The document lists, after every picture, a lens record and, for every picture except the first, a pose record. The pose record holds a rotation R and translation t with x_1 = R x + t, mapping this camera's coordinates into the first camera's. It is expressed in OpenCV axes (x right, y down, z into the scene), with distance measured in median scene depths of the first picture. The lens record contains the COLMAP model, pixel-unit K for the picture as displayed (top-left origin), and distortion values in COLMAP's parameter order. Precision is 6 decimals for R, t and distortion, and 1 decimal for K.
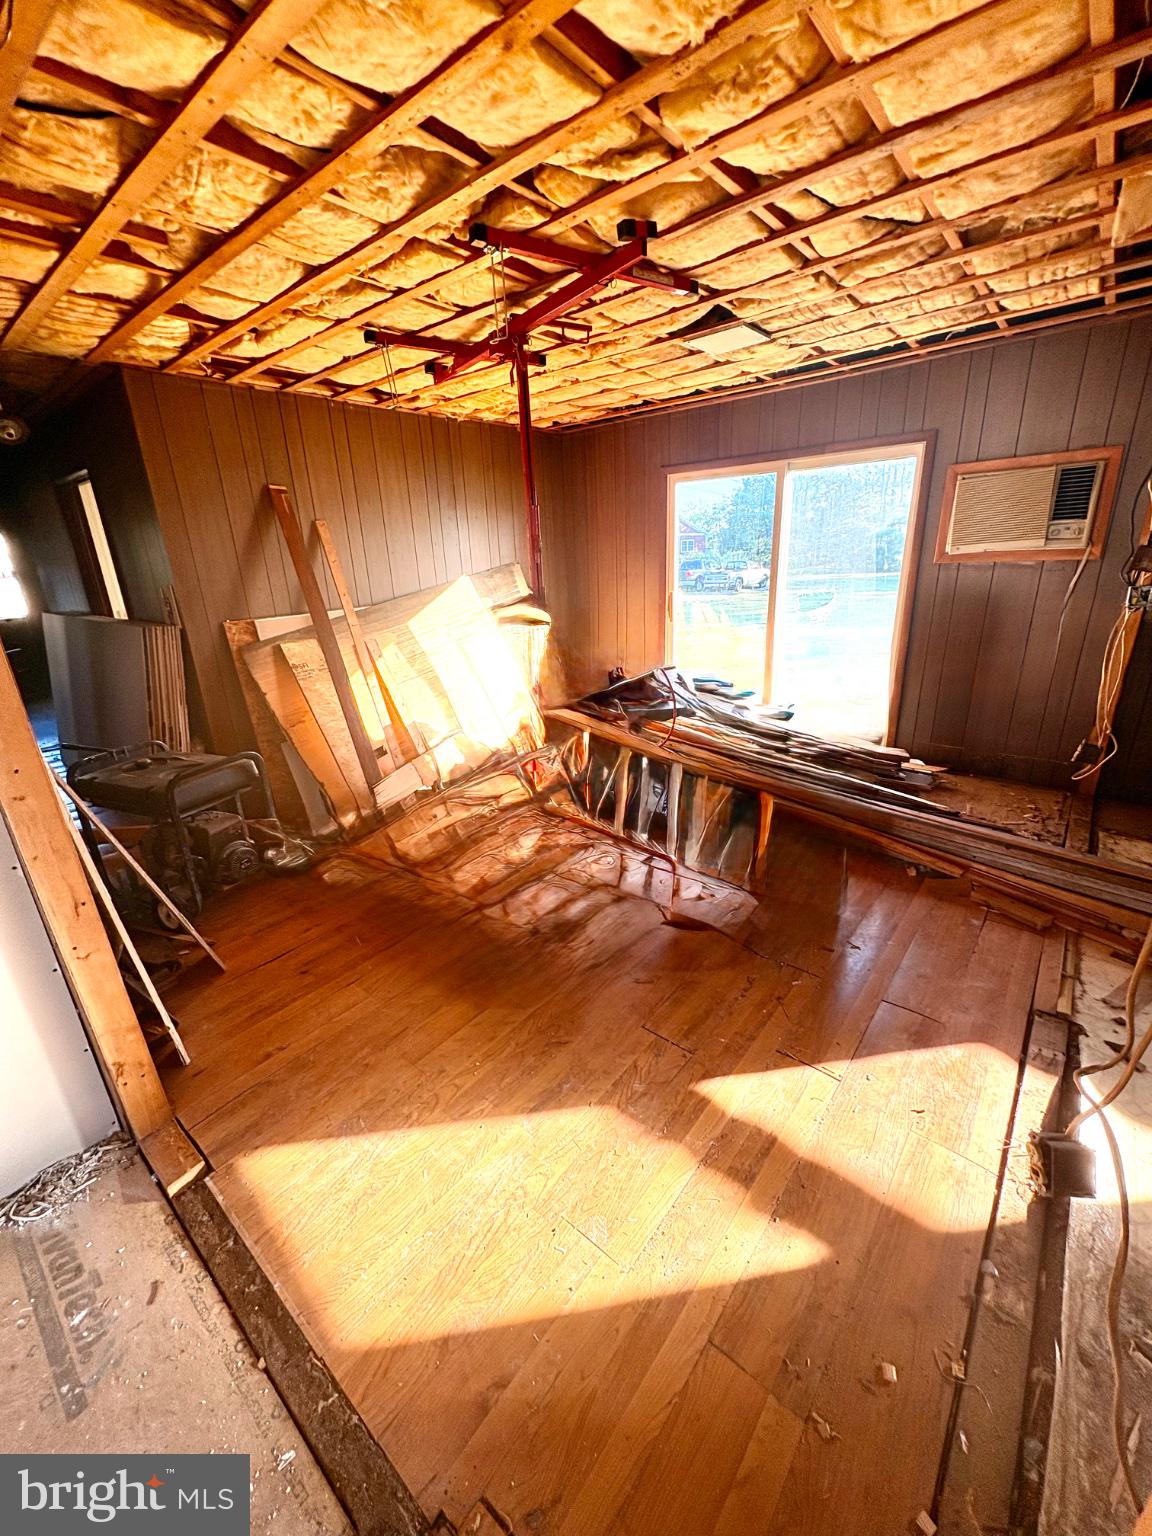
lens RADIAL K [[611.3, 0, 576.0], [0, 611.3, 768.0], [0, 0, 1]] dist [0.017116, -0.000536]
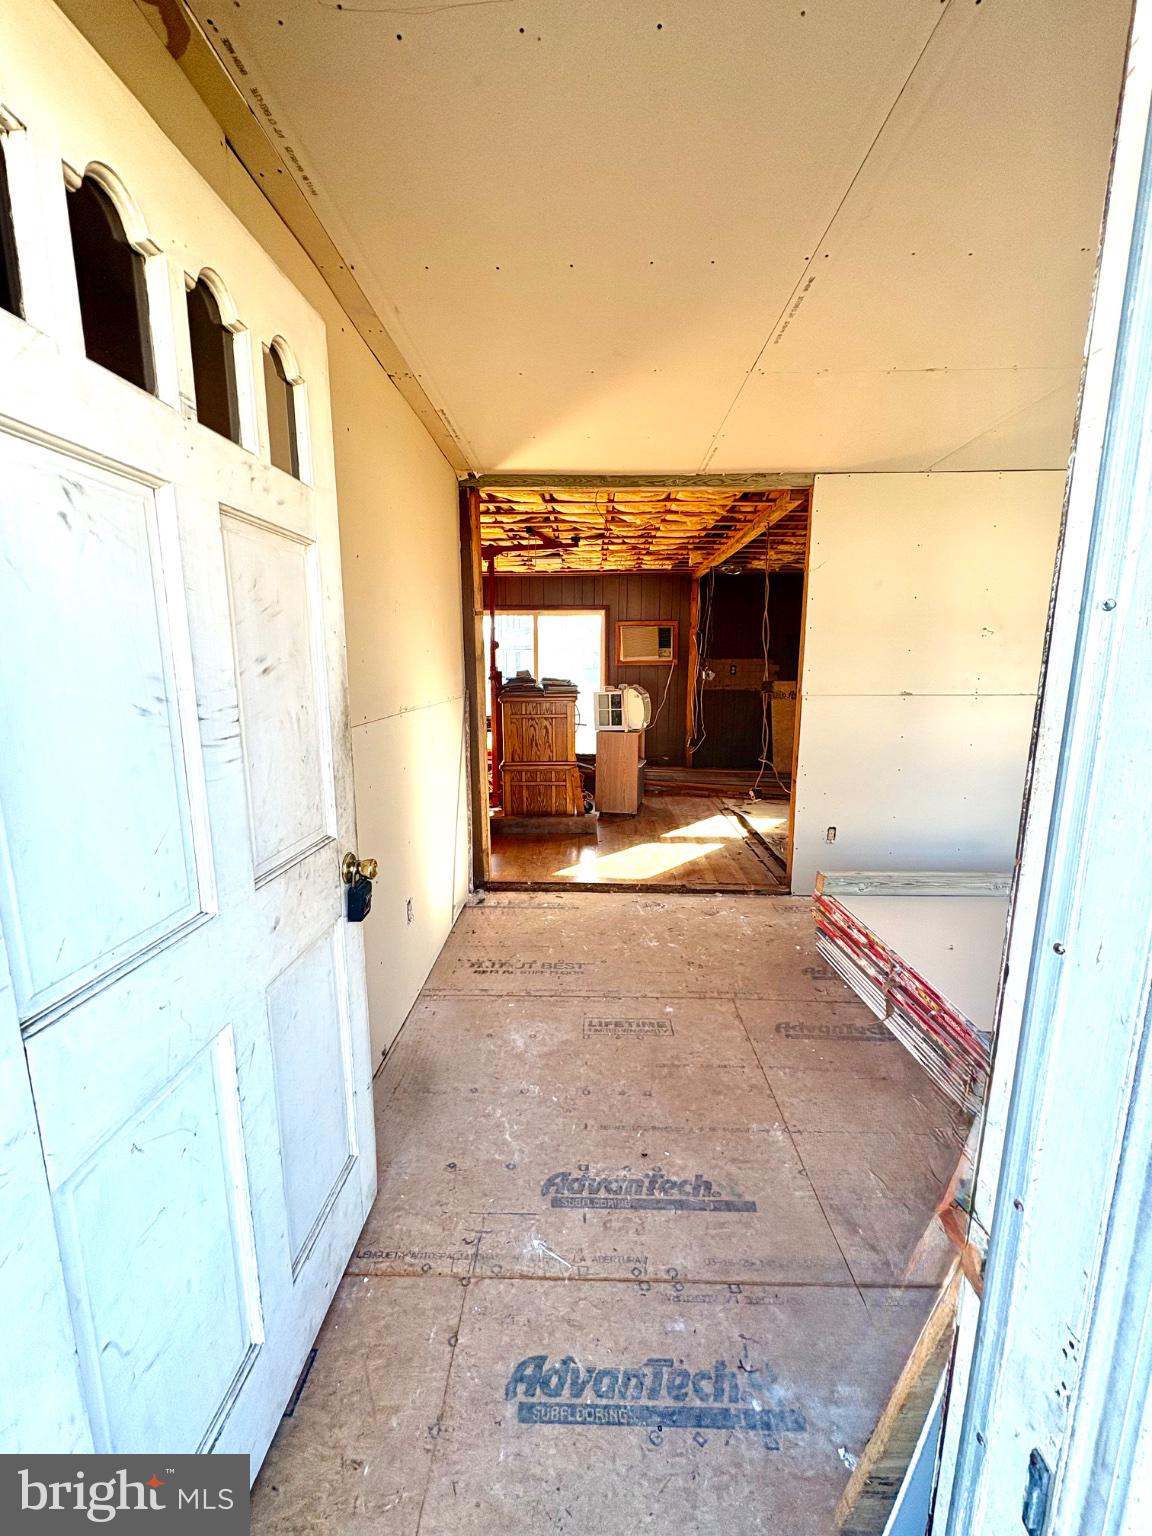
lens RADIAL K [[611.3, 0, 576.0], [0, 611.3, 768.0], [0, 0, 1]] dist [0.017116, -0.000536]
pose [[0.785898, -0.067813, 0.614626, -0.966202], [0.175678, 0.977496, -0.116783, 0.265231], [-0.592875, 0.199756, 0.780126, -0.543988]]
